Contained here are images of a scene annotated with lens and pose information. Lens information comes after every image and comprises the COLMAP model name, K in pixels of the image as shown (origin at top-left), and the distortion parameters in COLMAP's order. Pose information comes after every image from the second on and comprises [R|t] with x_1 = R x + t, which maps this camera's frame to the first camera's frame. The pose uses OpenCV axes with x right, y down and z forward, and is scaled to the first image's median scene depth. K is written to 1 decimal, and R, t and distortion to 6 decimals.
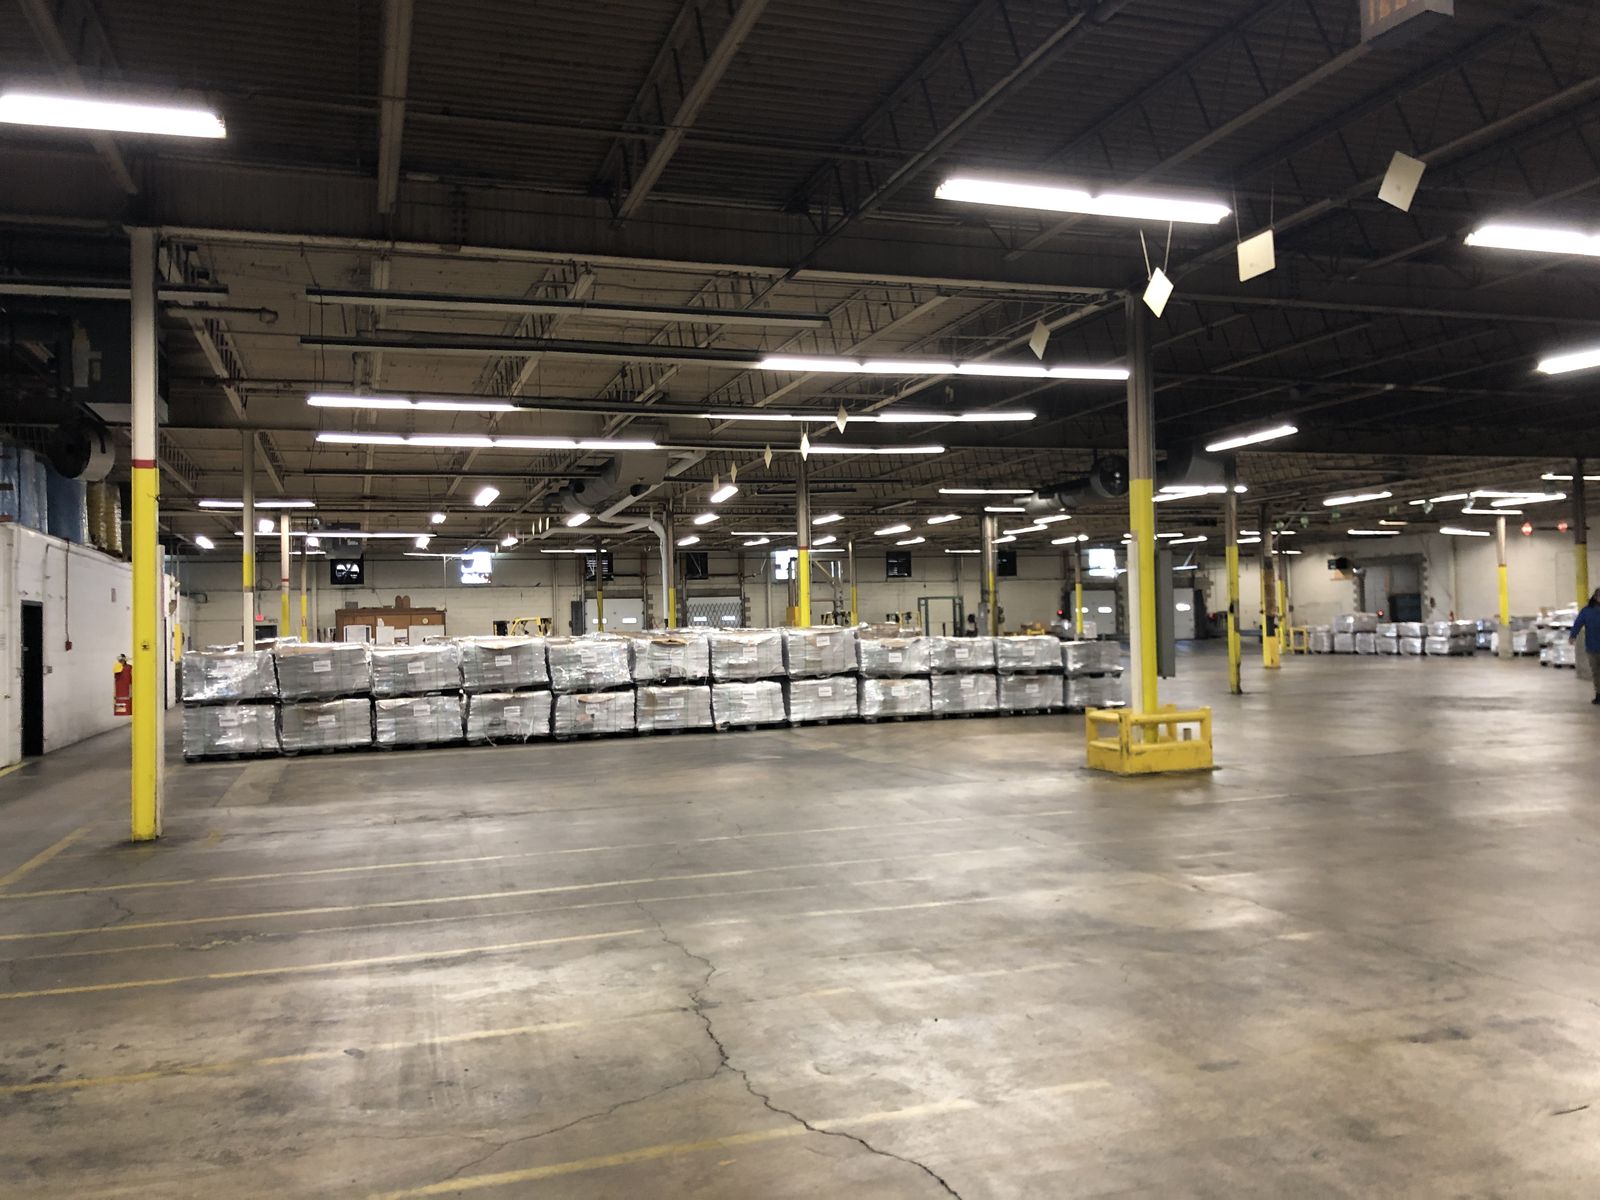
lens RADIAL K [[1316.8, 0, 799.6], [0, 1316.8, 599.4], [0, 0, 1]] dist [-0.000287, -0.000076]
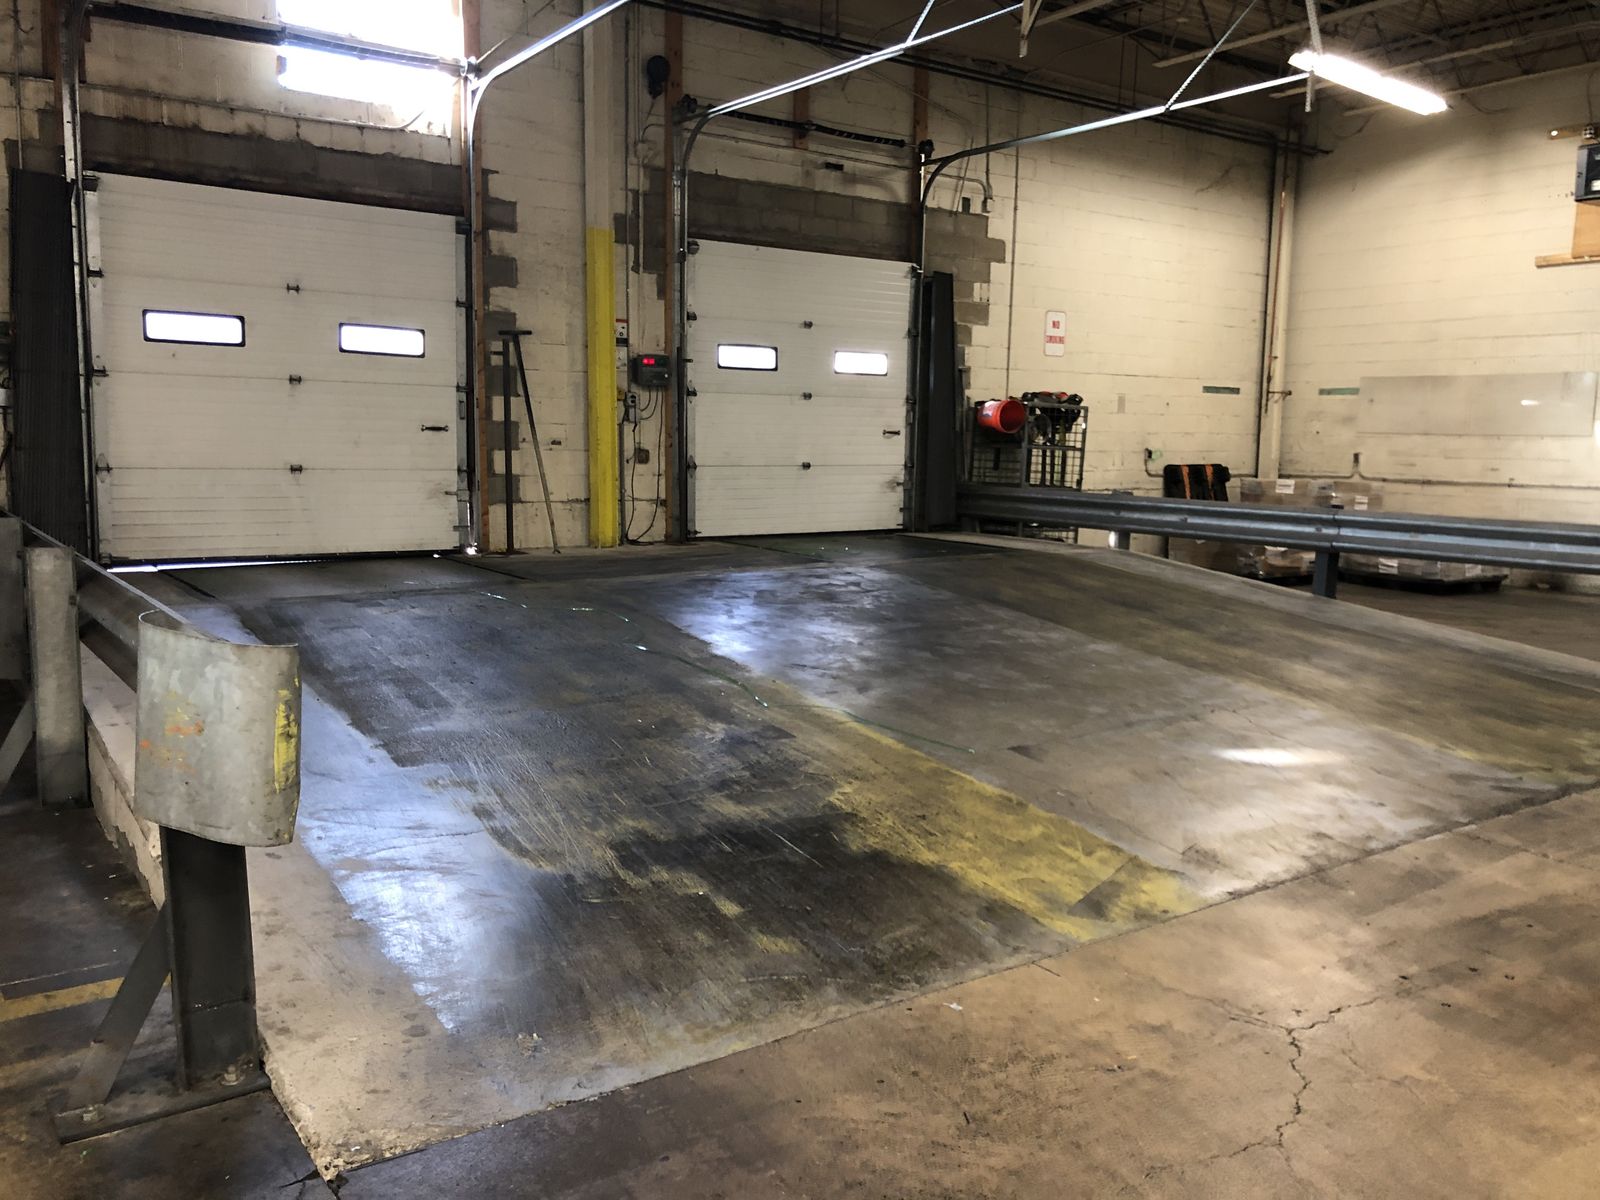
lens RADIAL K [[1316.8, 0, 799.0], [0, 1316.8, 601.5], [0, 0, 1]] dist [-0.000287, -0.000076]
pose [[0.953870, 0.011404, 0.300005, 0.227361], [-0.055947, 0.988526, 0.140307, 0.013851], [-0.294962, -0.150619, 0.943563, 0.818938]]
